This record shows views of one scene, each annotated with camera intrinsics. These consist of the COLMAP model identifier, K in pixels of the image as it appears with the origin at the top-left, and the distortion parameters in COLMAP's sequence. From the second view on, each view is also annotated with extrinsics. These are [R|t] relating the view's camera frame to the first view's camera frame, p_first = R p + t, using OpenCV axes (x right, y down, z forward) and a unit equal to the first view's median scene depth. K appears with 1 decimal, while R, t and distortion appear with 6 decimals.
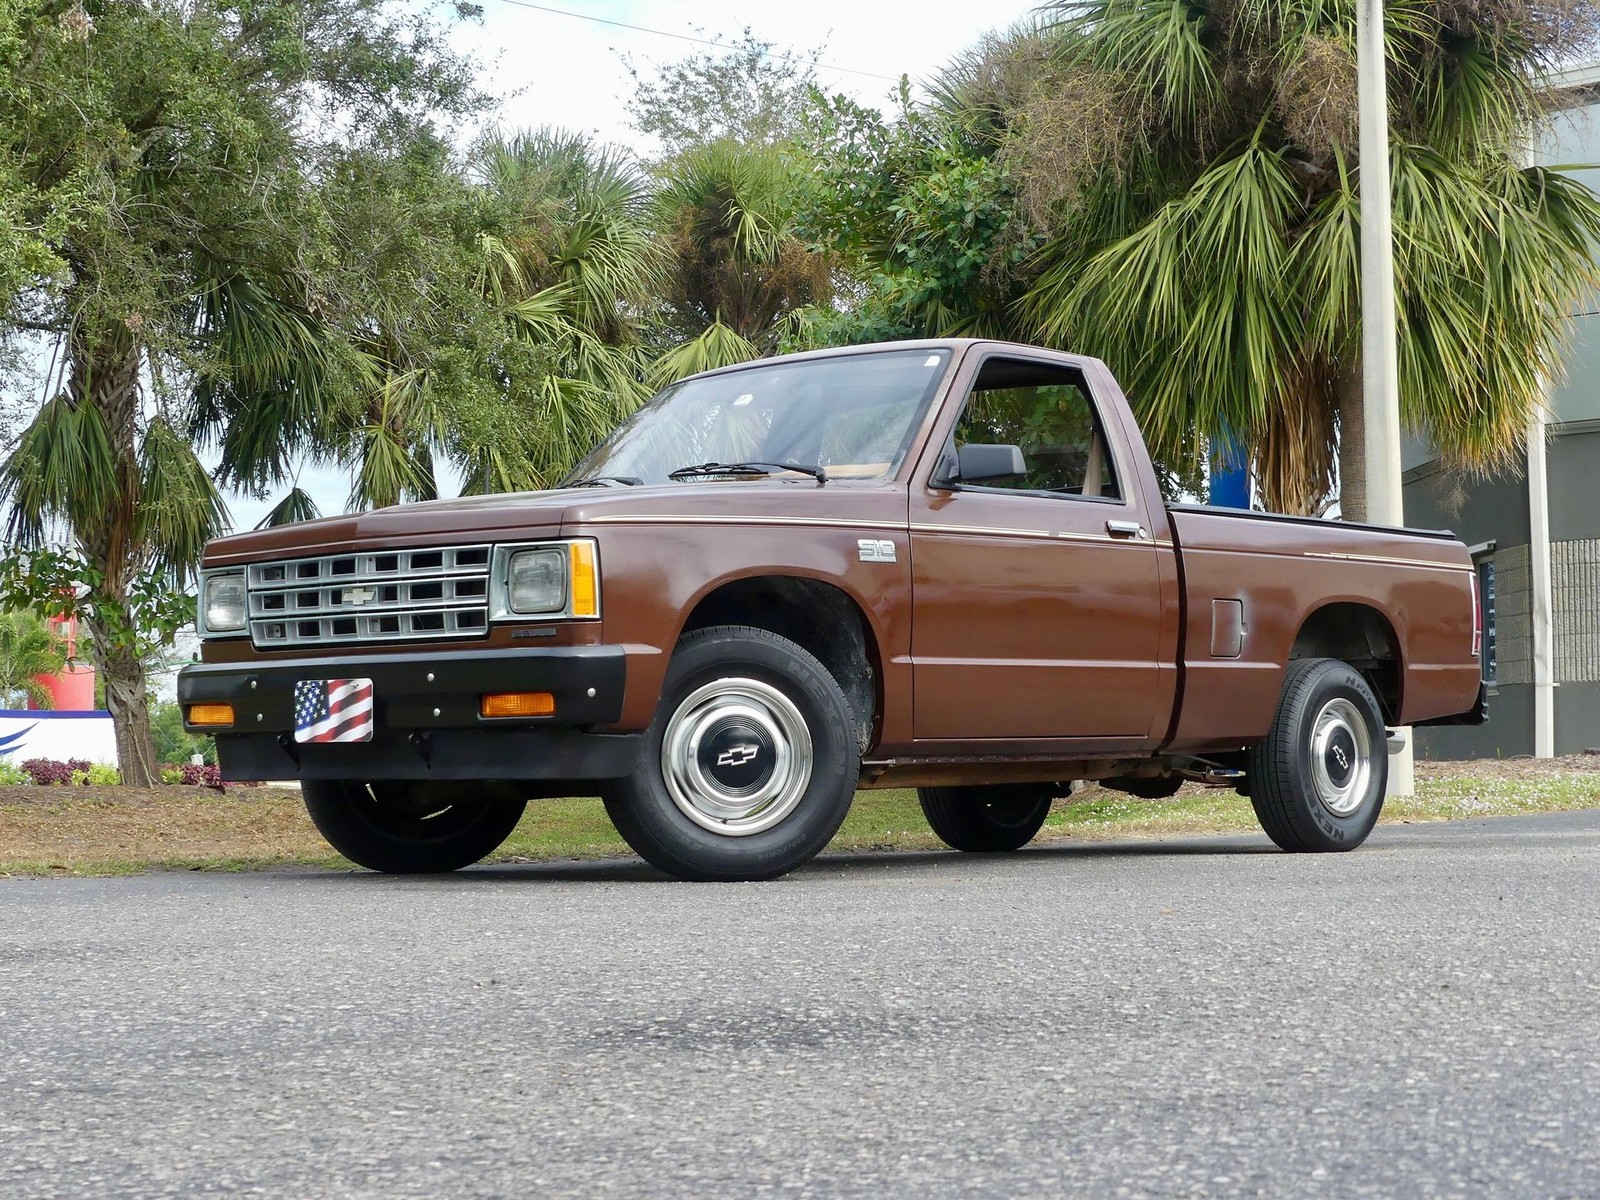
lens RADIAL K [[2649.1, 0, 797.0], [0, 2649.1, 596.1], [0, 0, 1]] dist [-0.002352, -0.141248]
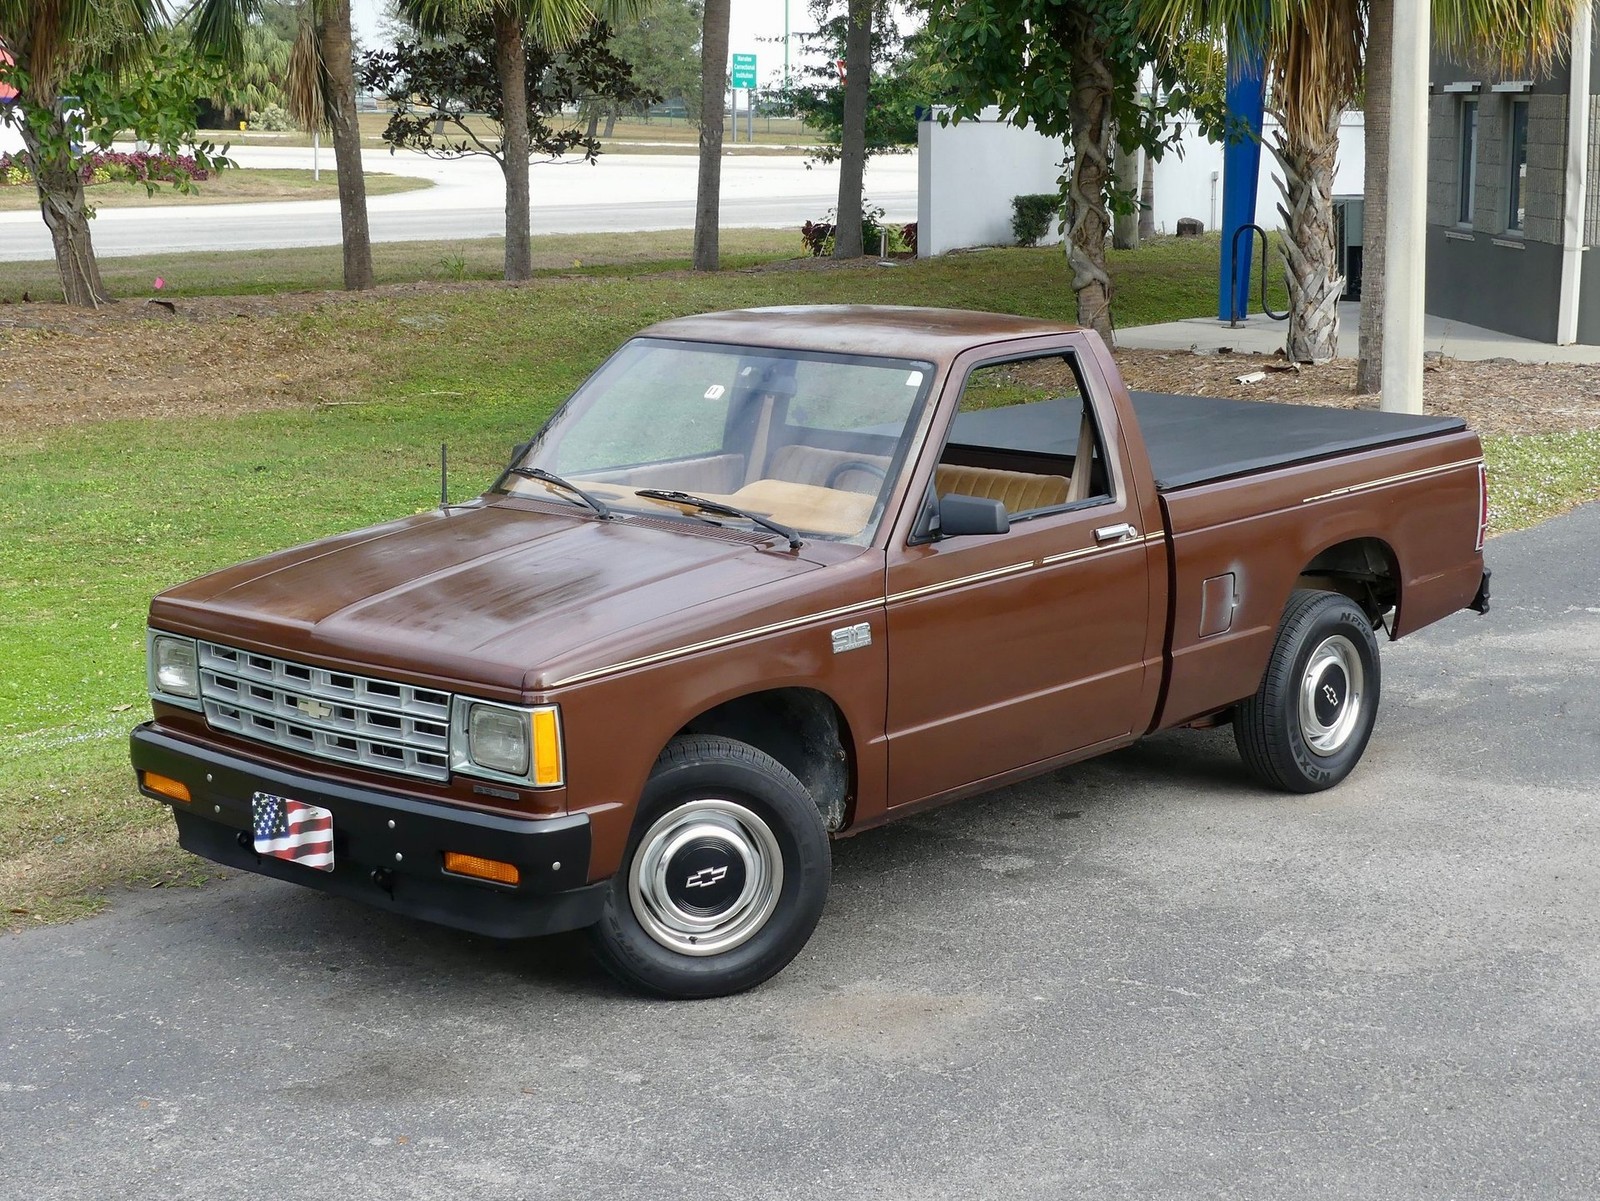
lens RADIAL K [[2803.4, 0, 817.6], [0, 2803.4, 598.4], [0, 0, 1]] dist [-0.013869, 0.013925]
pose [[0.999917, 0.004363, 0.012128, 0.002094], [-0.007165, 0.970323, 0.241707, -0.108152], [-0.010713, -0.241774, 0.970273, 0.005812]]
